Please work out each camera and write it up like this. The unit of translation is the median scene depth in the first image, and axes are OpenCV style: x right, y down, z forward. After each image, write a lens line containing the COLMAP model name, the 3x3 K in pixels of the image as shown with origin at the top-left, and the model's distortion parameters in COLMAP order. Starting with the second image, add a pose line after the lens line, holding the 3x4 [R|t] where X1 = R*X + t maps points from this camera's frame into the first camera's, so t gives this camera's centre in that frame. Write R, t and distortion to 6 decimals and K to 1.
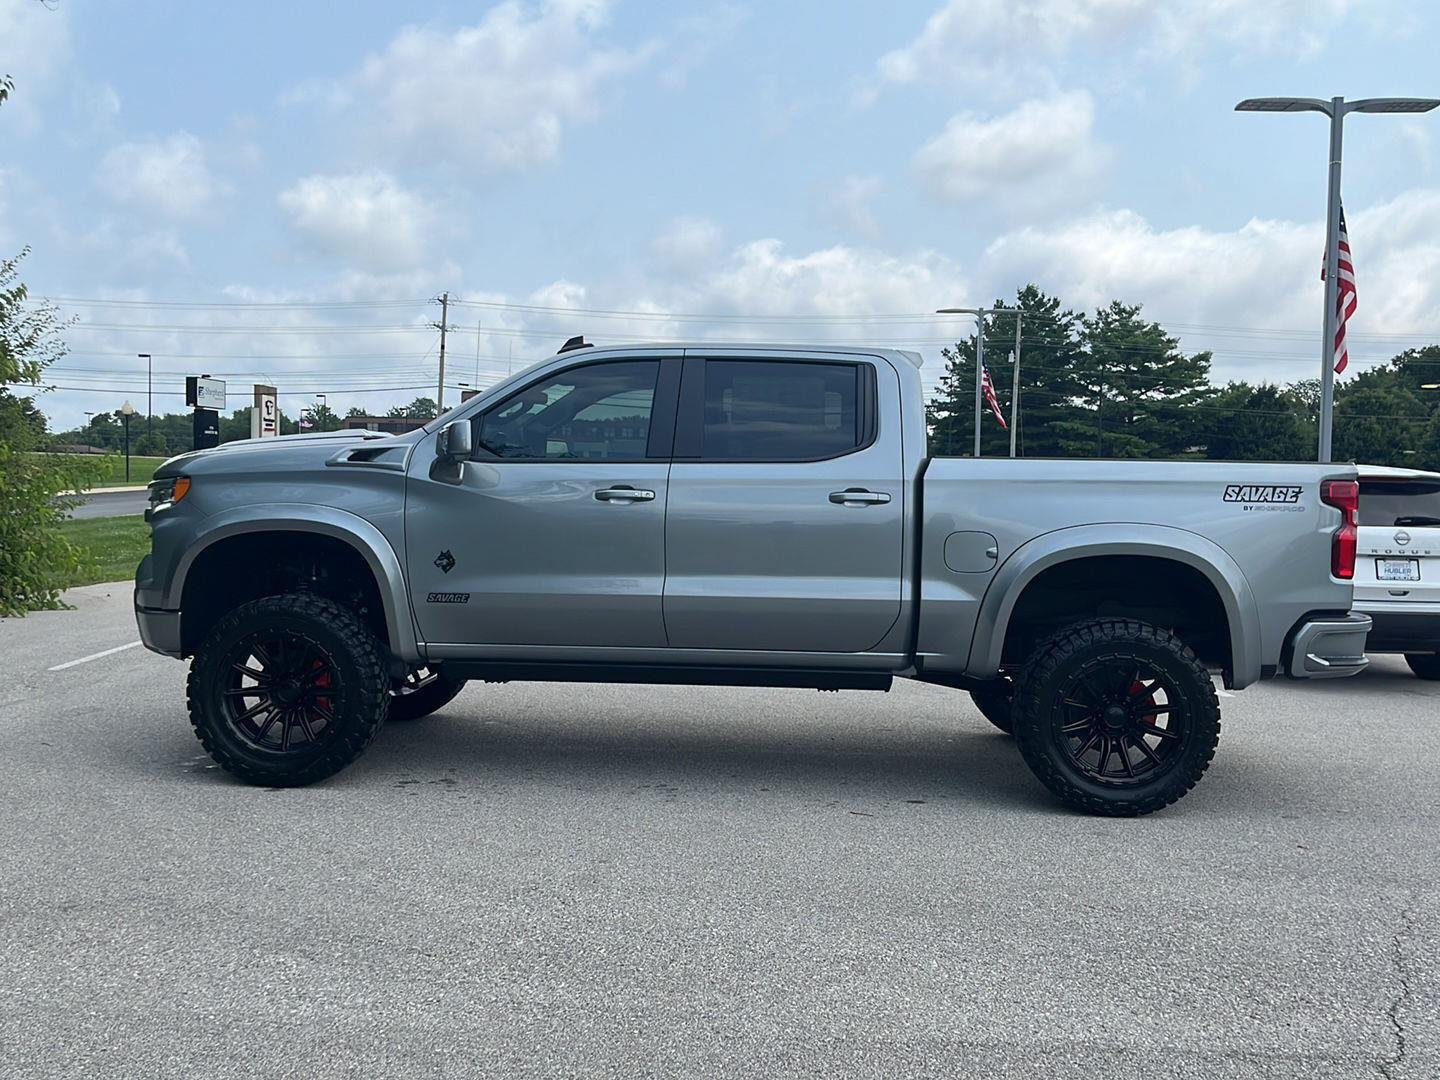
lens RADIAL K [[1419.8, 0, 726.8], [0, 1419.8, 533.4], [0, 0, 1]] dist [0.052999, -0.048173]
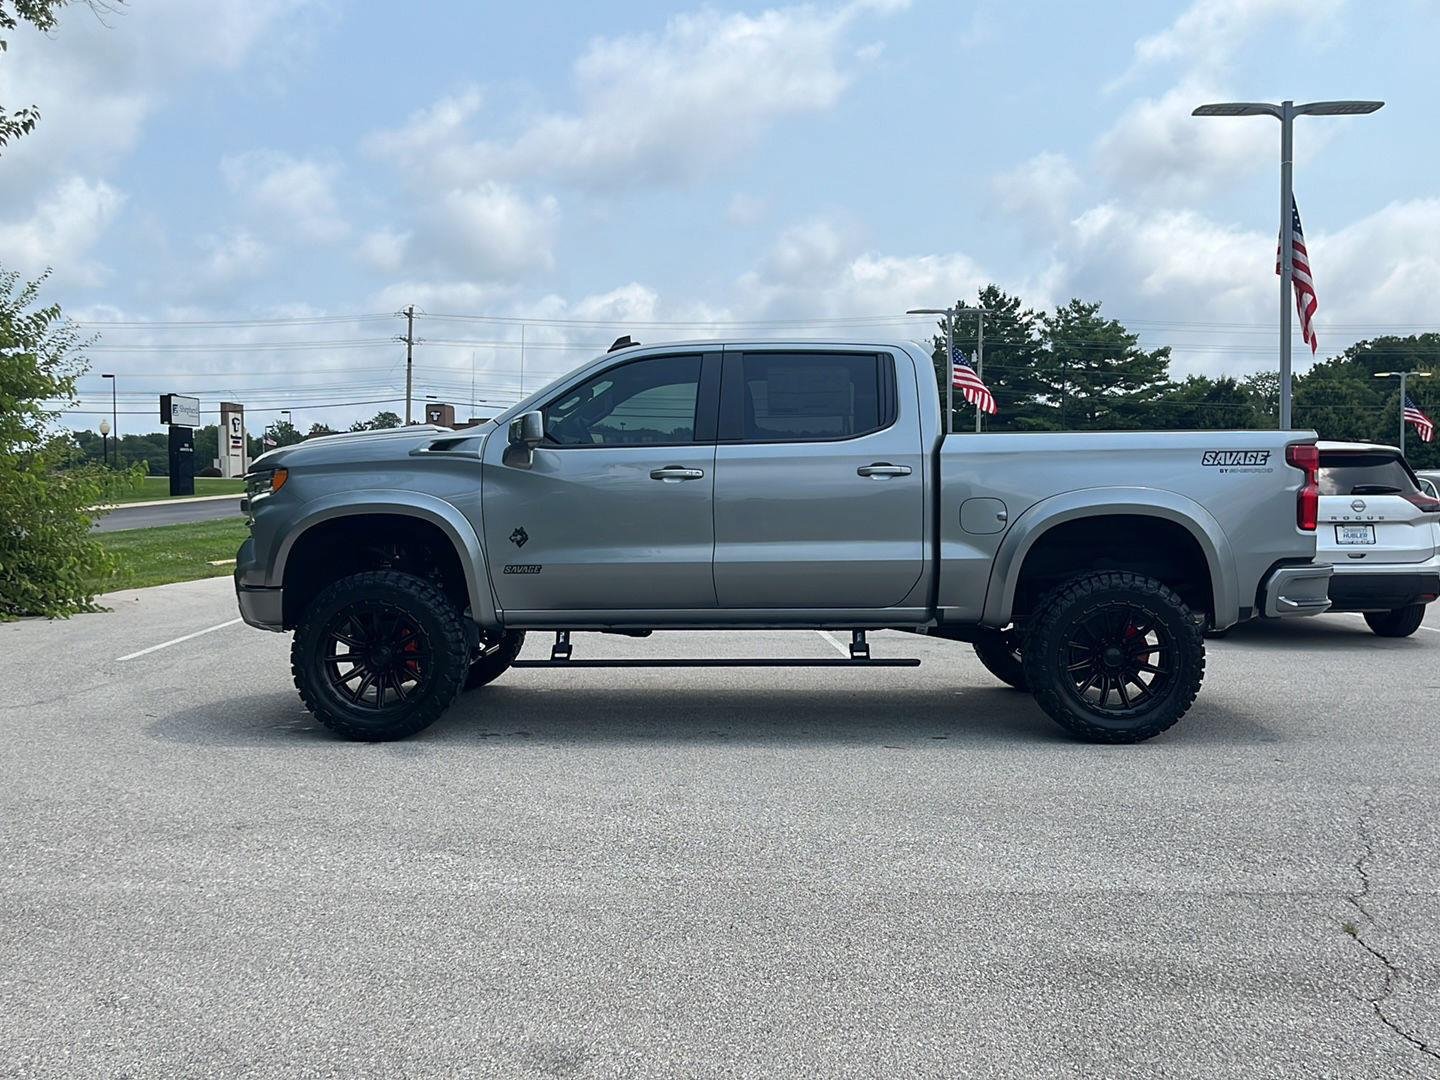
lens RADIAL K [[1678.4, 0, 620.5], [0, 1678.4, 580.9], [0, 0, 1]] dist [0.066480, -0.093846]
pose [[0.999325, -0.025989, 0.025966, -0.150700], [0.026190, 0.999629, -0.007433, 0.065597], [-0.025763, 0.008108, 0.999635, -0.330095]]
